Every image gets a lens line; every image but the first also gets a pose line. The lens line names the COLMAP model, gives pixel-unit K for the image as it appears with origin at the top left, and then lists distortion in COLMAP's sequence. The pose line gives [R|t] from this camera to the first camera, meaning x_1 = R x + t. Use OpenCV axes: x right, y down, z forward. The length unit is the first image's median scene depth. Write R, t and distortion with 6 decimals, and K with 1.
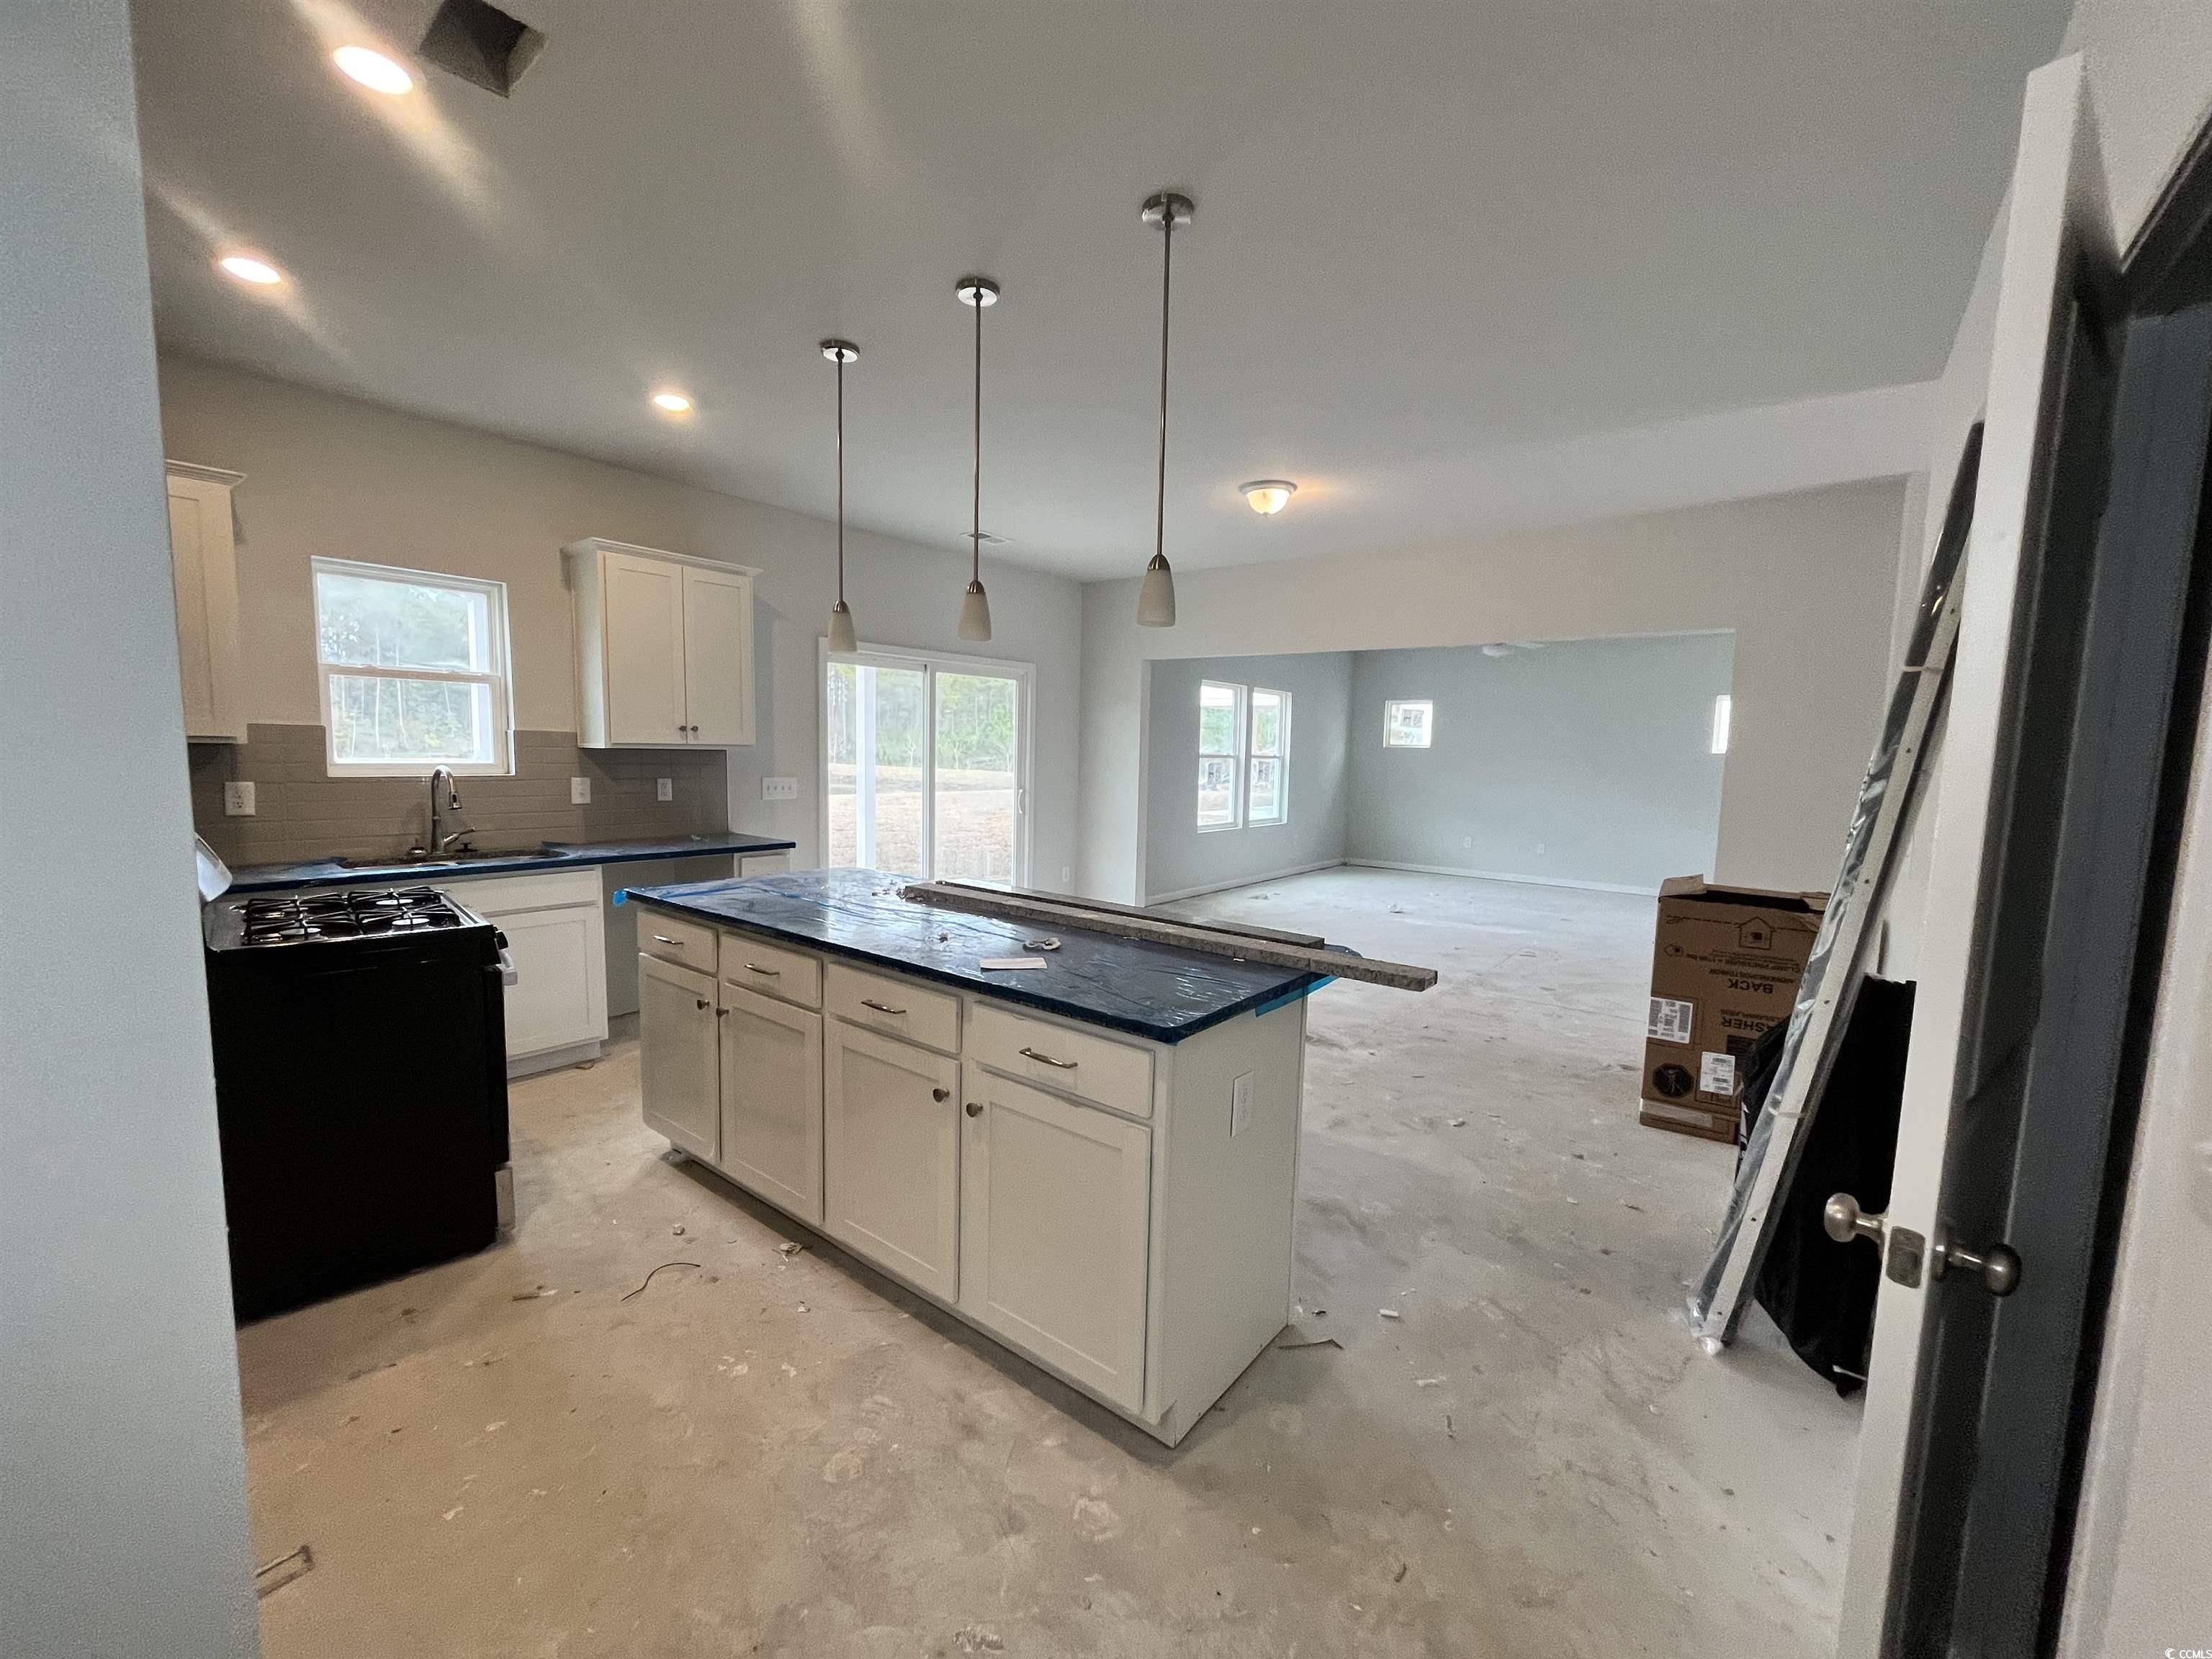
lens RADIAL K [[895.0, 0, 1102.2], [0, 895.0, 834.3], [0, 0, 1]] dist [-0.003749, 0.000097]
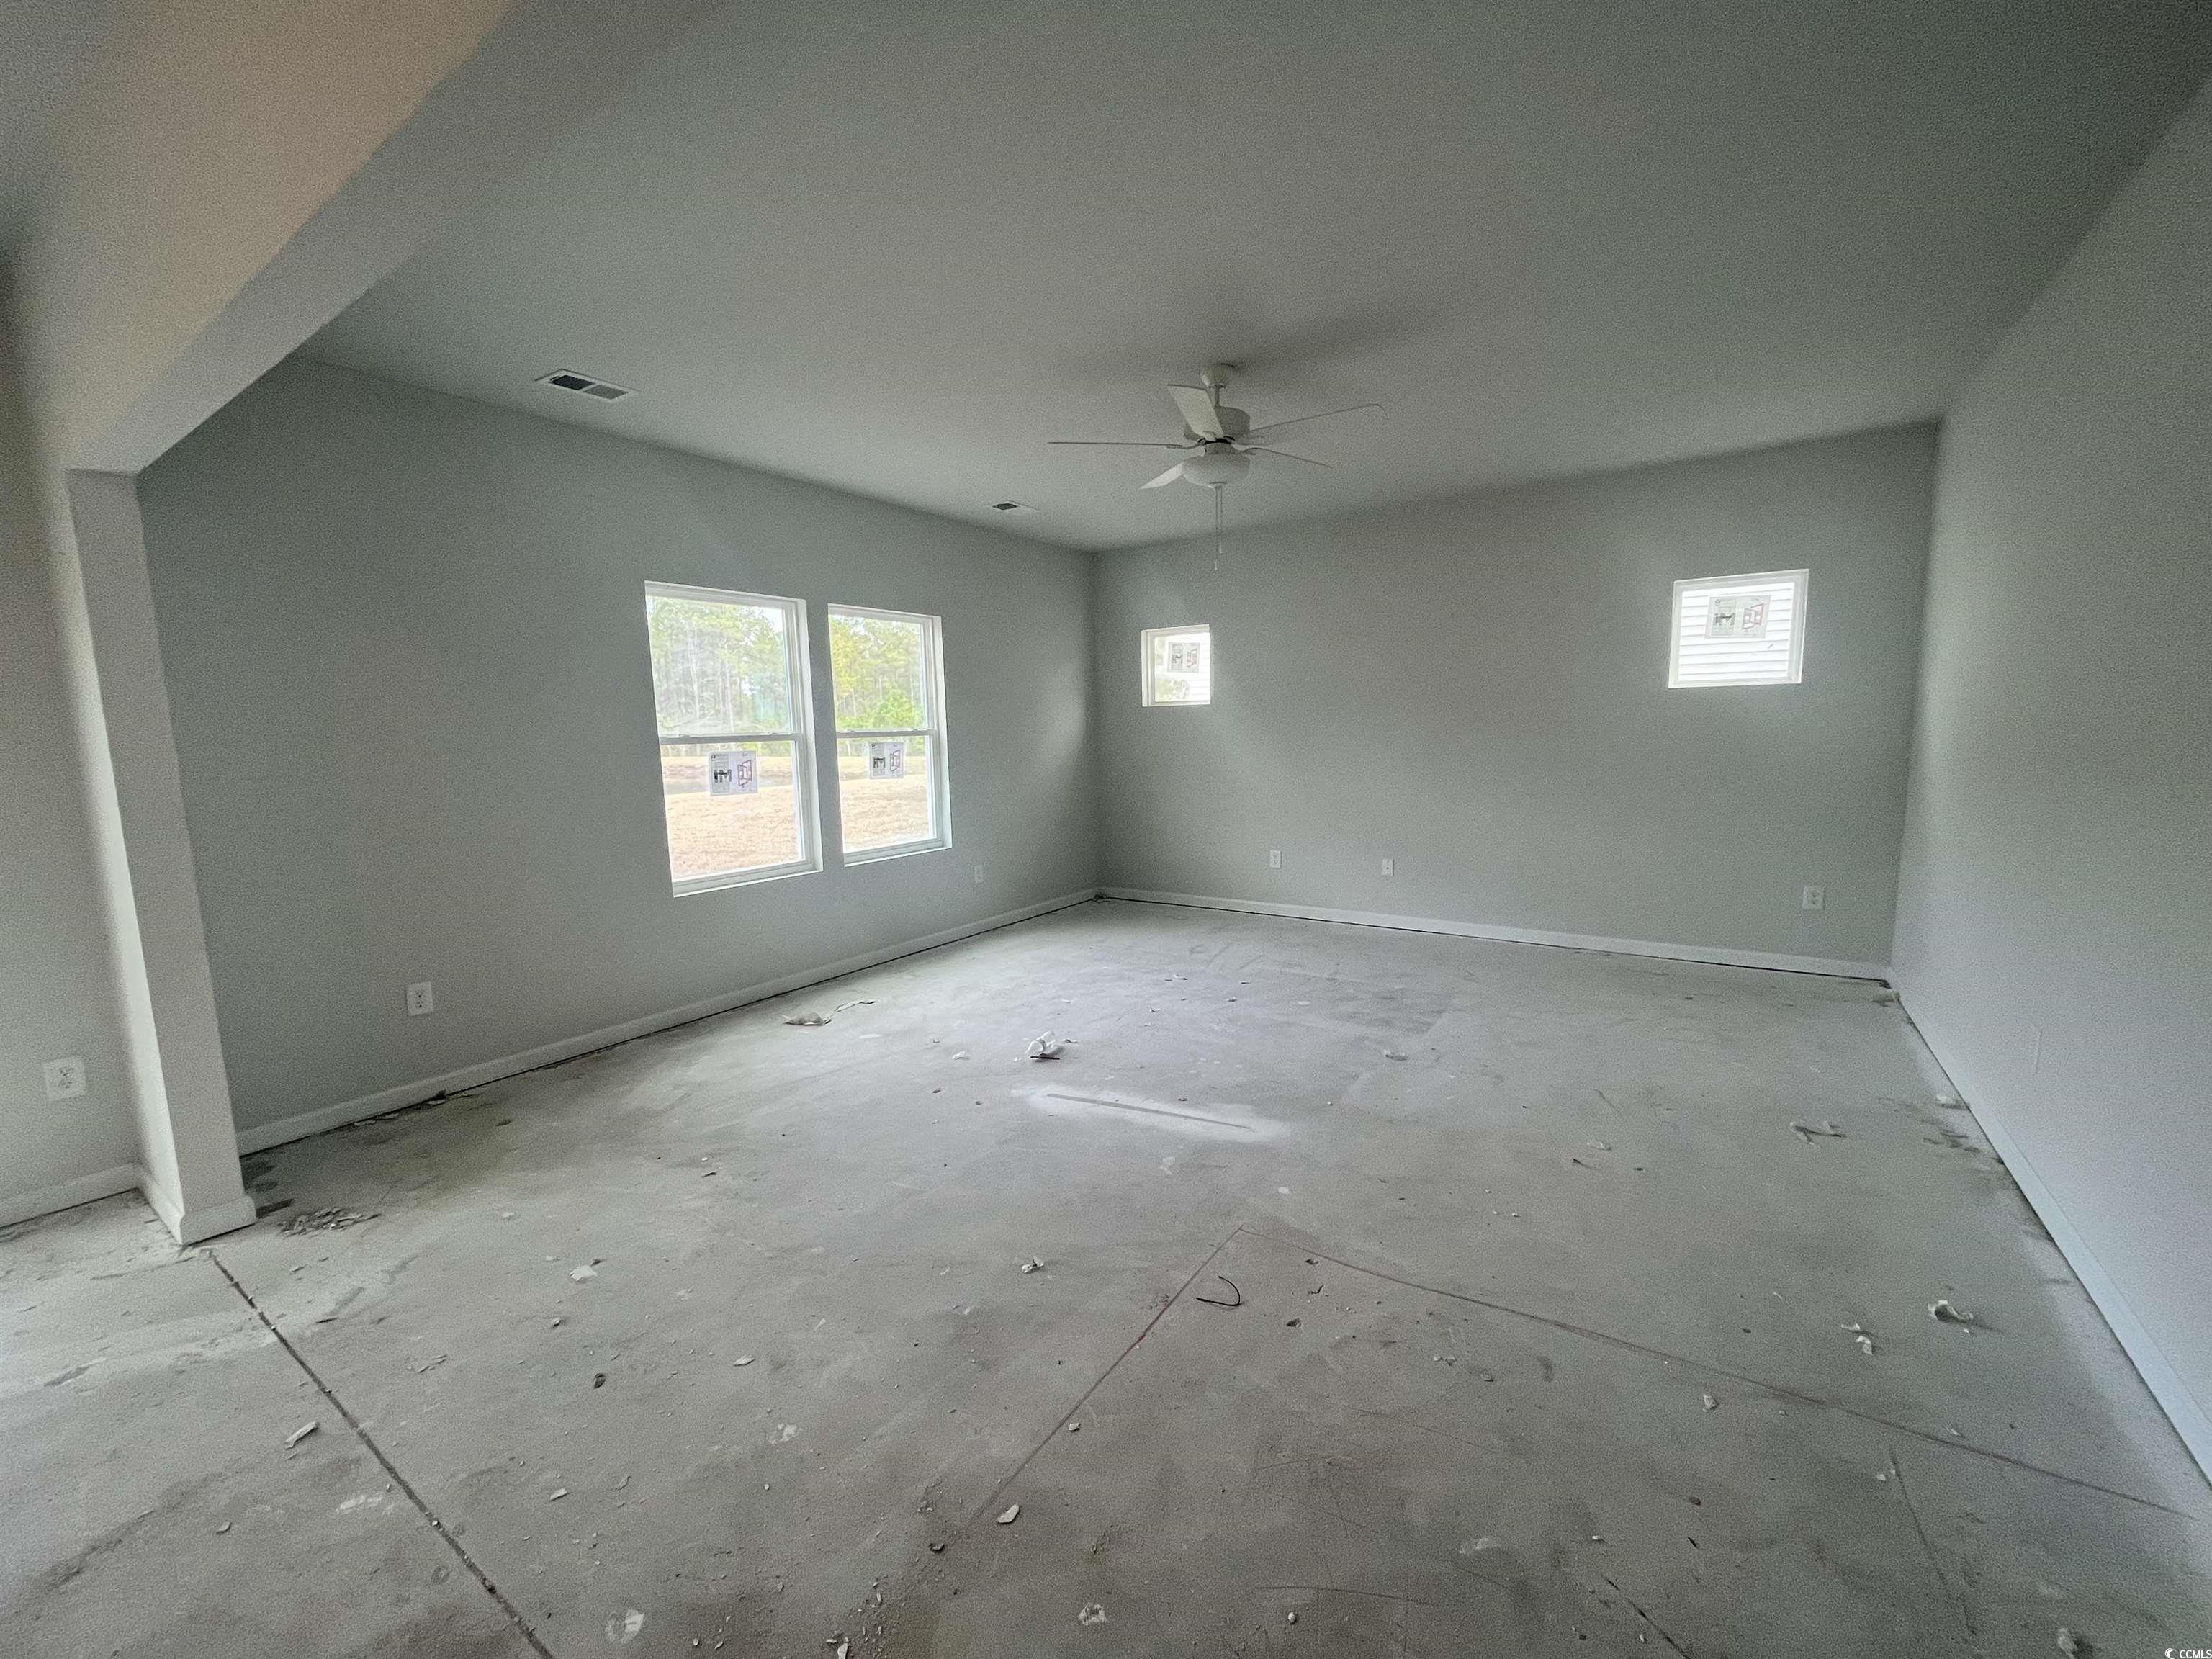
lens RADIAL K [[895.0, 0, 1102.2], [0, 895.0, 834.3], [0, 0, 1]] dist [-0.003749, 0.000097]
pose [[0.996789, -0.054145, 0.058999, 0.314873], [0.052466, 0.998183, 0.029640, -0.038520], [-0.060497, -0.026450, 0.997818, 0.497390]]
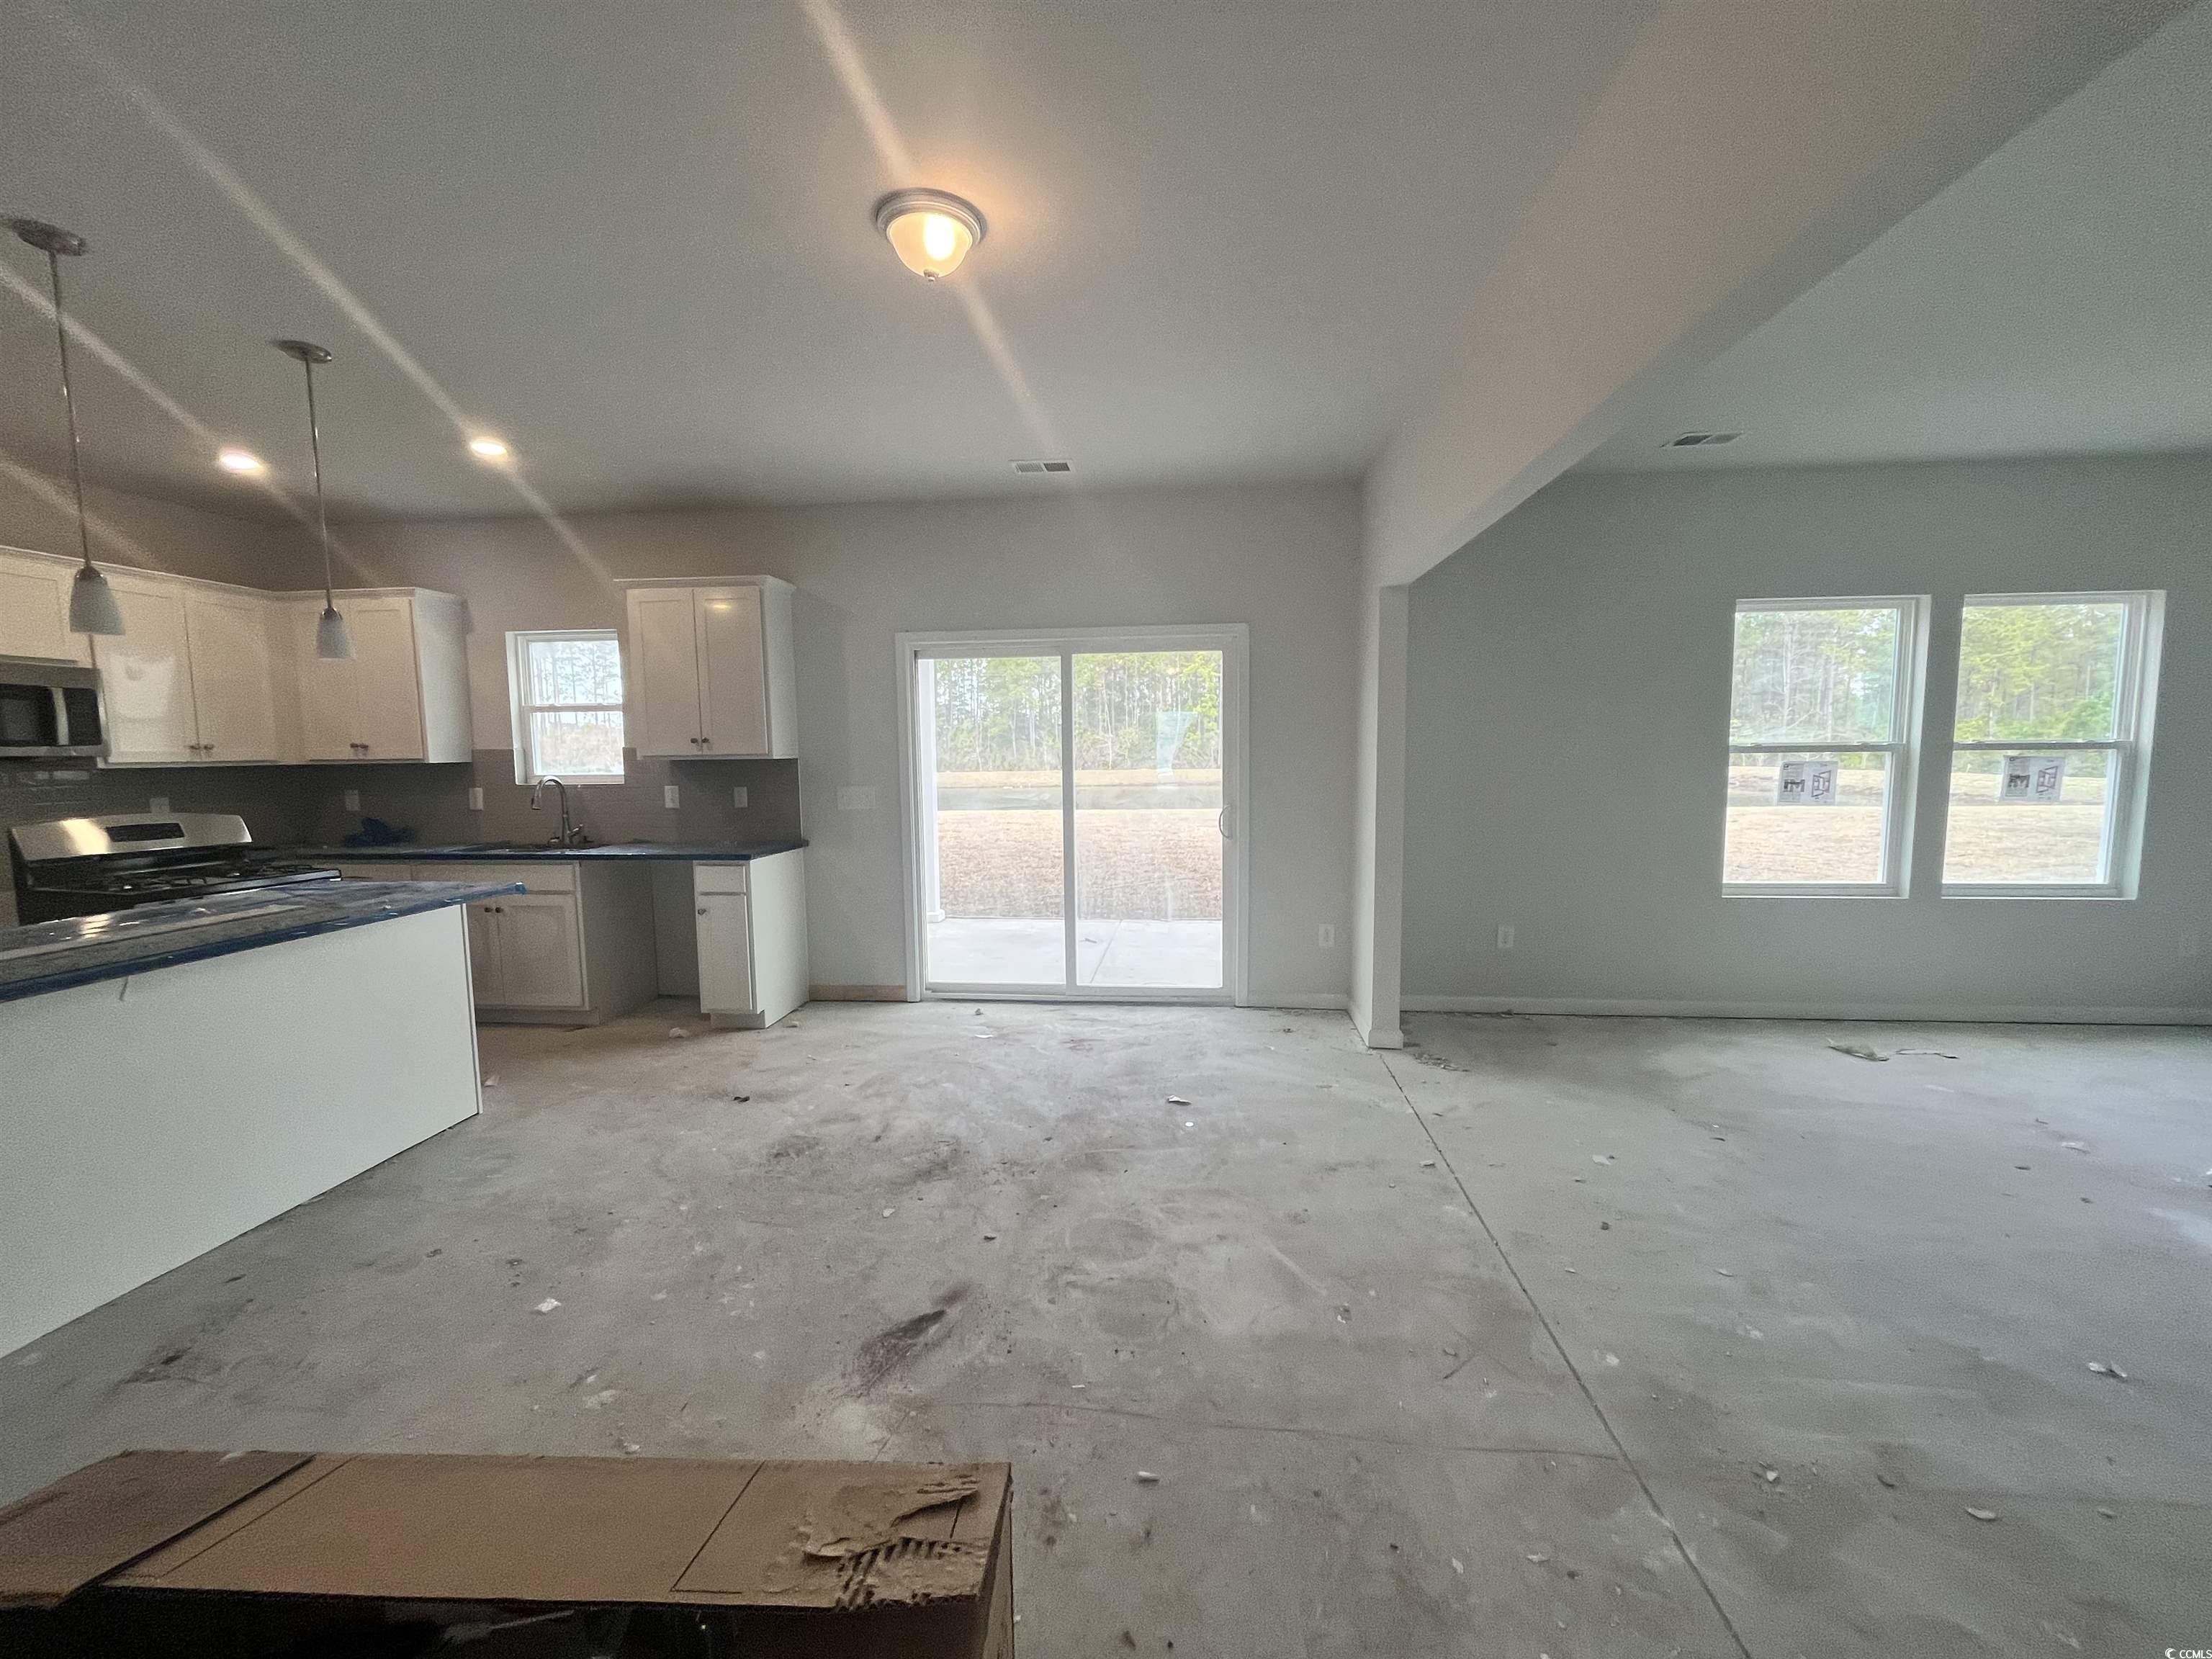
lens RADIAL K [[895.0, 0, 1102.2], [0, 895.0, 834.3], [0, 0, 1]] dist [-0.003749, 0.000097]
pose [[0.535229, 0.052821, -0.843054, 0.349343], [-0.057490, 0.998007, 0.026031, -0.031122], [0.842748, 0.034535, 0.537199, 0.419411]]
